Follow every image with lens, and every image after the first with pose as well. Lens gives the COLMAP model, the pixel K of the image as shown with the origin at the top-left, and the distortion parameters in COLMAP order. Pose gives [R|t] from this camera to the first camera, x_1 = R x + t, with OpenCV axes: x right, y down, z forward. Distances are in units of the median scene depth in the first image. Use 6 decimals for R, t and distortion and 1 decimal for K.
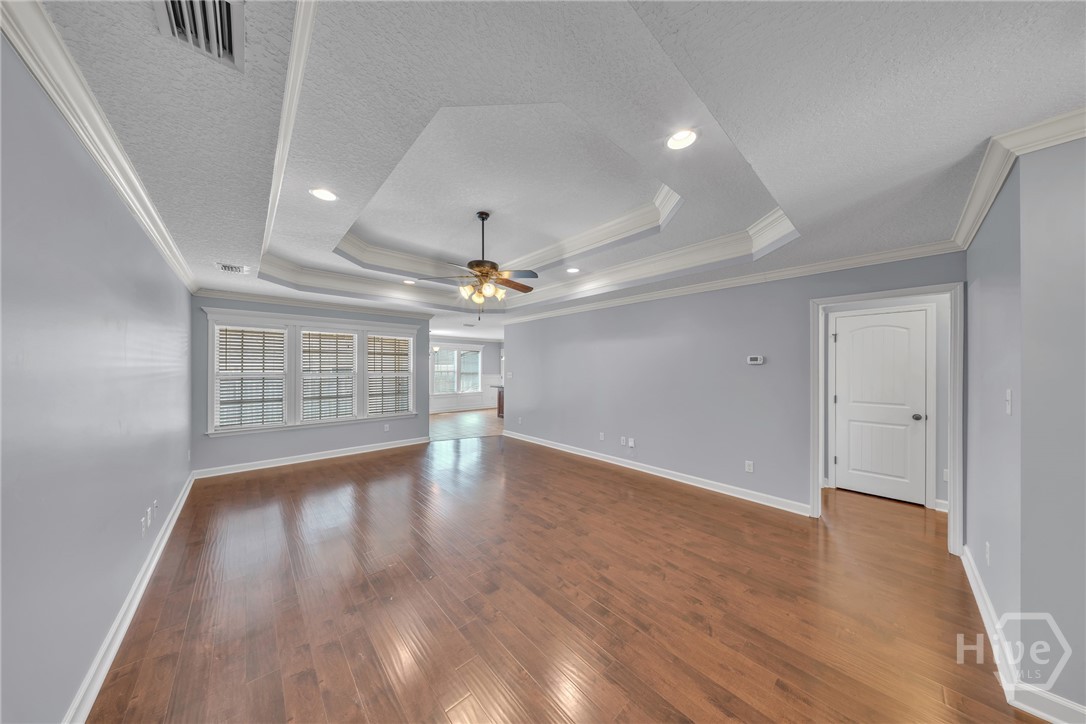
lens RADIAL K [[320.3, 0, 542.4], [0, 320.3, 364.1], [0, 0, 1]] dist [-0.000750, -0.000050]
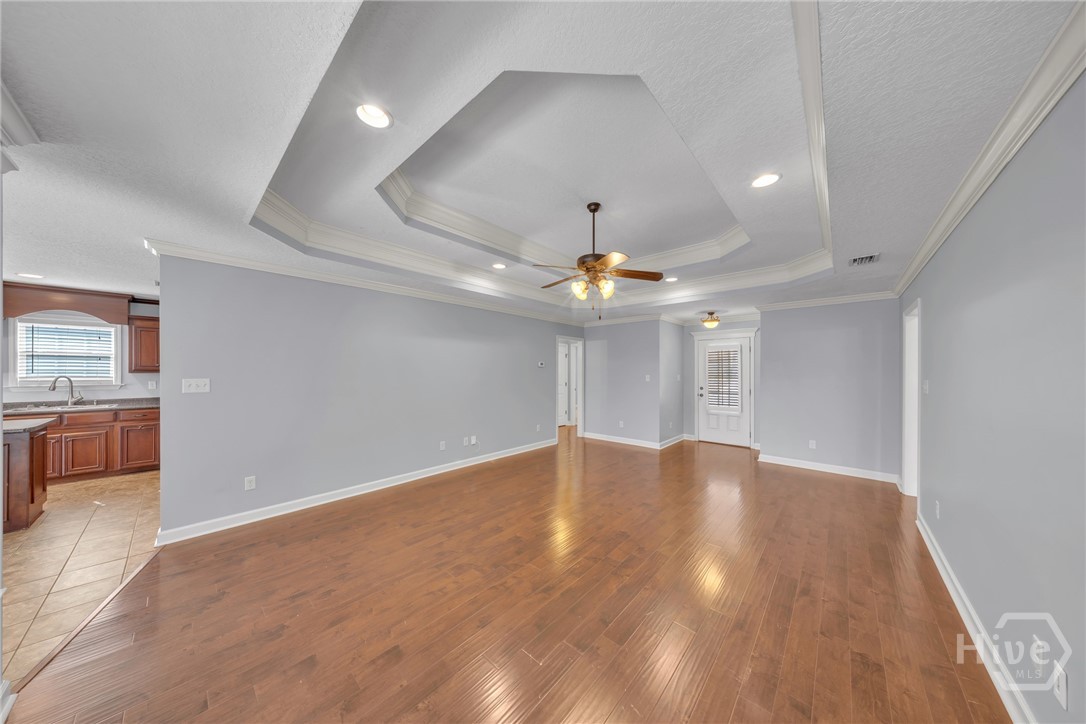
lens RADIAL K [[332.4, 0, 541.6], [0, 332.4, 371.5], [0, 0, 1]] dist [-0.000875, -0.000145]
pose [[-0.077787, -0.018293, 0.996802, -0.903447], [-0.011042, 0.999786, 0.017486, 0.006249], [-0.996909, -0.009646, -0.077973, 0.981555]]
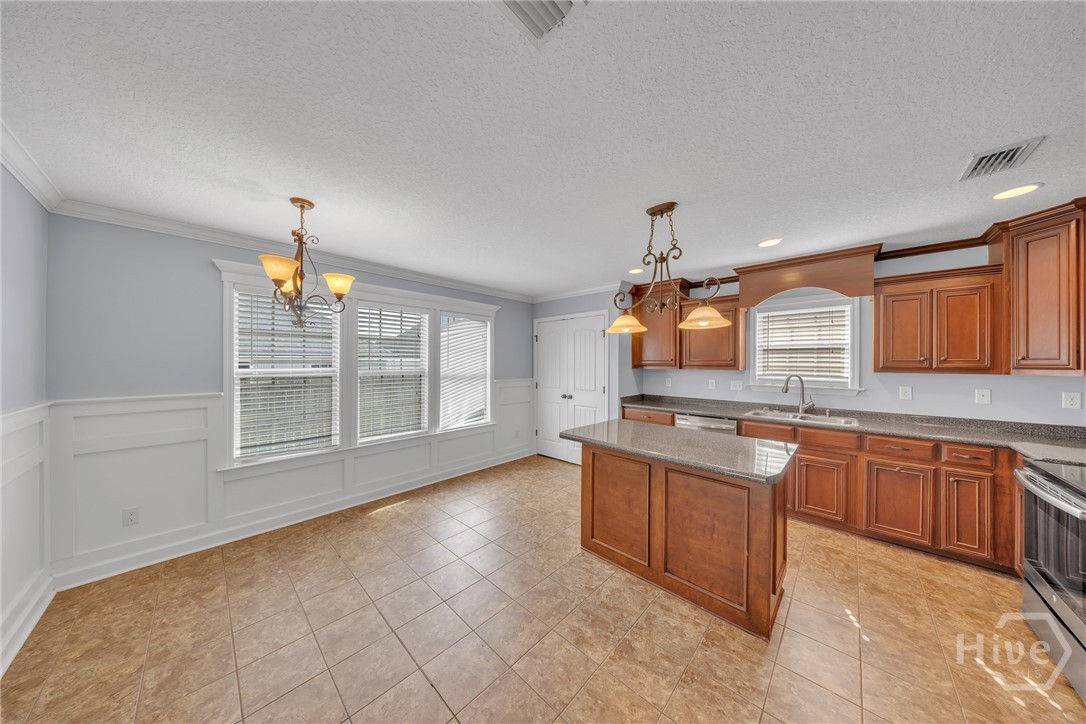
lens RADIAL K [[323.4, 0, 531.5], [0, 323.4, 362.4], [0, 0, 1]] dist [-0.000198, -0.000035]
pose [[0.999172, -0.010474, 0.039316, -0.419795], [0.010147, 0.999912, 0.008519, 0.012142], [-0.039402, -0.008113, 0.999191, 1.638504]]
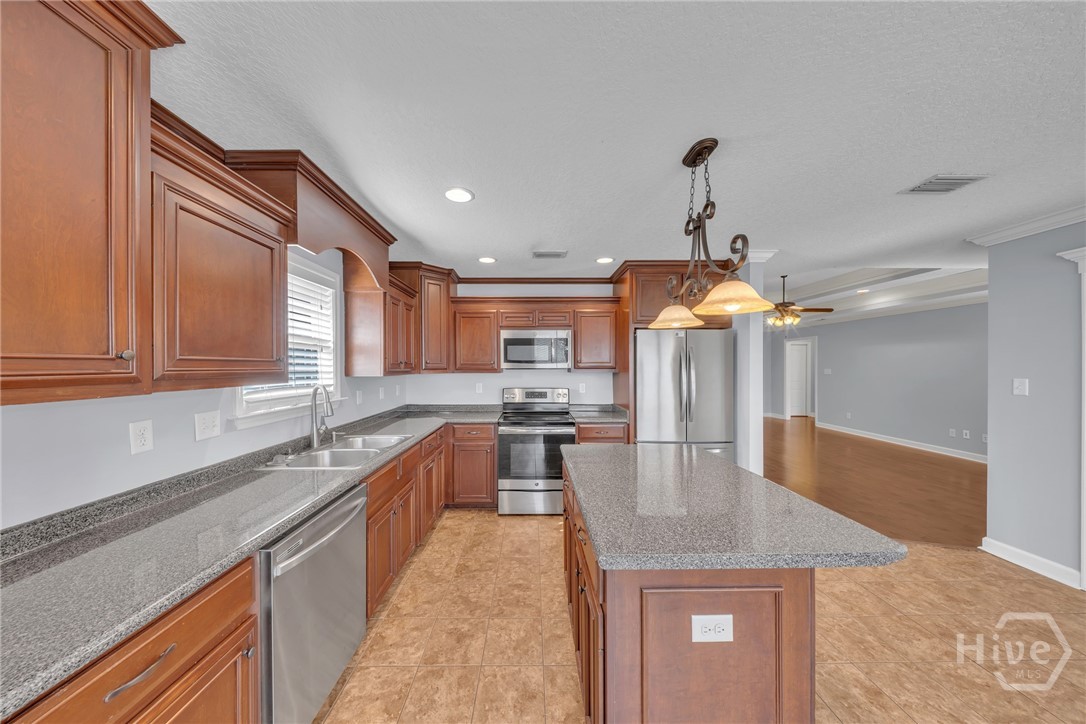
lens RADIAL K [[336.2, 0, 532.4], [0, 336.2, 365.2], [0, 0, 1]] dist [-0.000199, -0.000064]
pose [[-0.742022, -0.011455, 0.670278, -0.311392], [-0.012801, 0.999914, 0.002916, 0.020452], [-0.670254, -0.006417, -0.742104, 2.572369]]
